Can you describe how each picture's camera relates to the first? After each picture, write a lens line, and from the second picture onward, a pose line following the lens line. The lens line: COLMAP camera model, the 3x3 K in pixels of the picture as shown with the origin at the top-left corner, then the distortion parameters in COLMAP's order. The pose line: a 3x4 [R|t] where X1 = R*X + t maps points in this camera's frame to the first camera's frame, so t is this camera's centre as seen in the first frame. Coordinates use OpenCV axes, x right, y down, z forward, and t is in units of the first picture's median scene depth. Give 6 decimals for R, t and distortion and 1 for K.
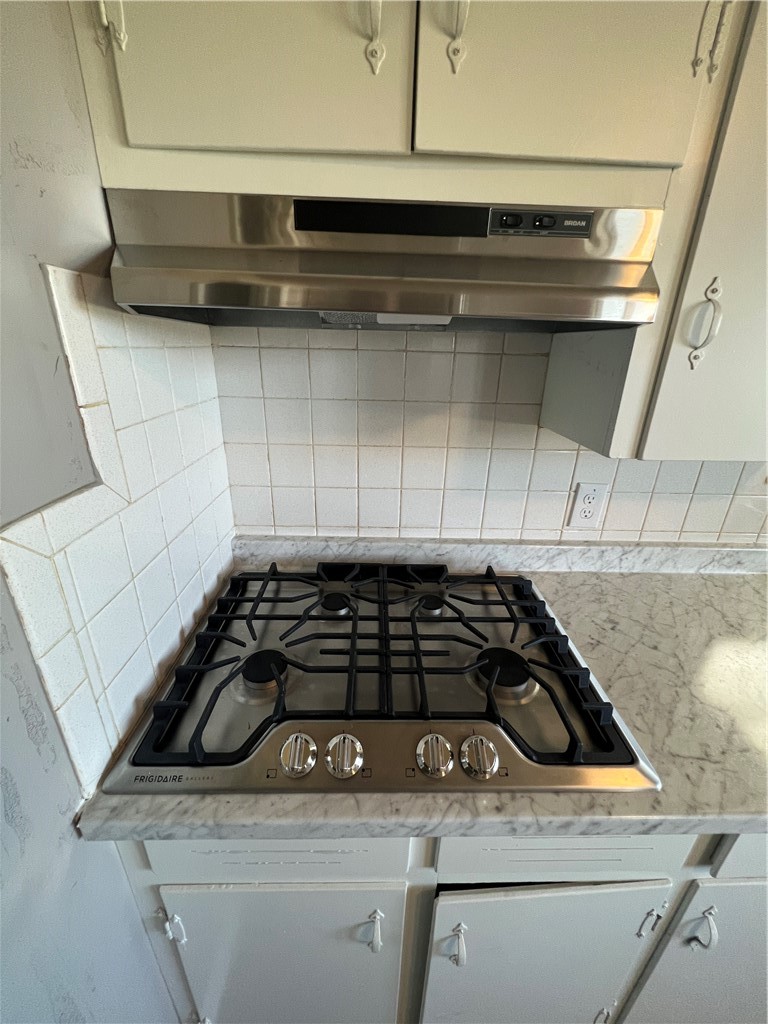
lens RADIAL K [[413.7, 0, 384.0], [0, 413.7, 512.0], [0, 0, 1]] dist [0.001106, 0.000070]
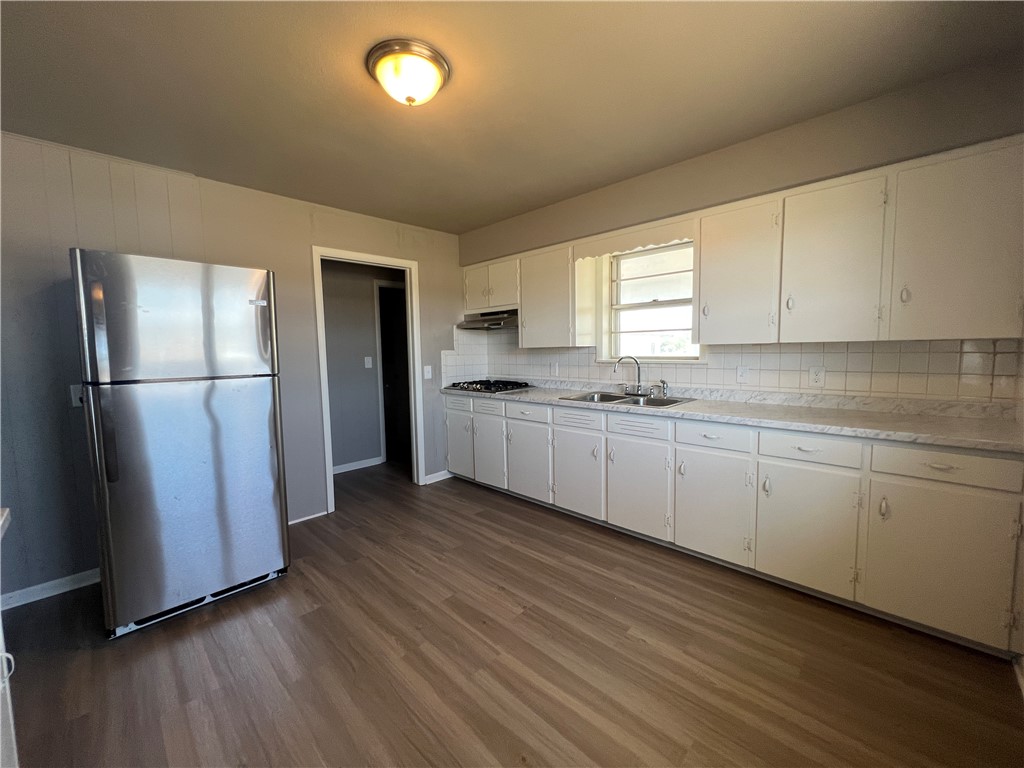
lens RADIAL K [[408.6, 0, 508.5], [0, 408.6, 382.2], [0, 0, 1]] dist [0.001912, 0.000270]
pose [[0.696120, 0.023432, -0.717542, 4.926242], [-0.239253, 0.949906, -0.201090, 1.605463], [0.676886, 0.311657, 0.666855, -2.865265]]
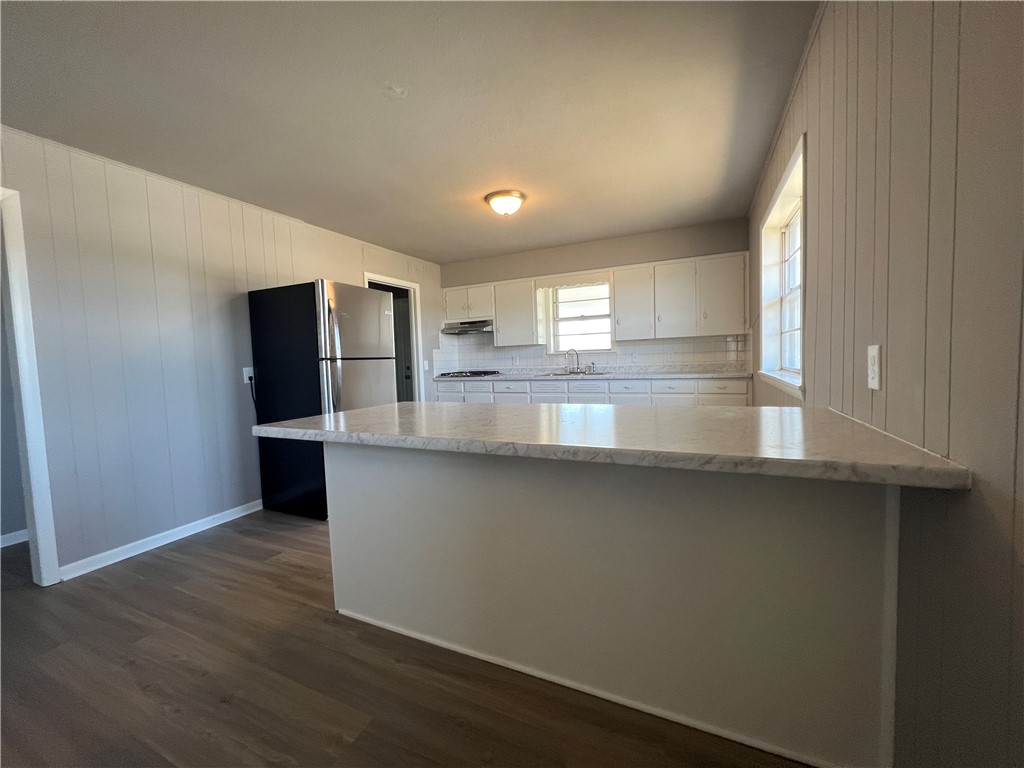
lens RADIAL K [[408.6, 0, 508.5], [0, 408.6, 382.2], [0, 0, 1]] dist [0.001912, 0.000270]
pose [[0.892235, -0.027457, -0.450736, 4.892280], [-0.117285, 0.949805, -0.290024, 3.134422], [0.436075, 0.311635, 0.844229, -5.964243]]
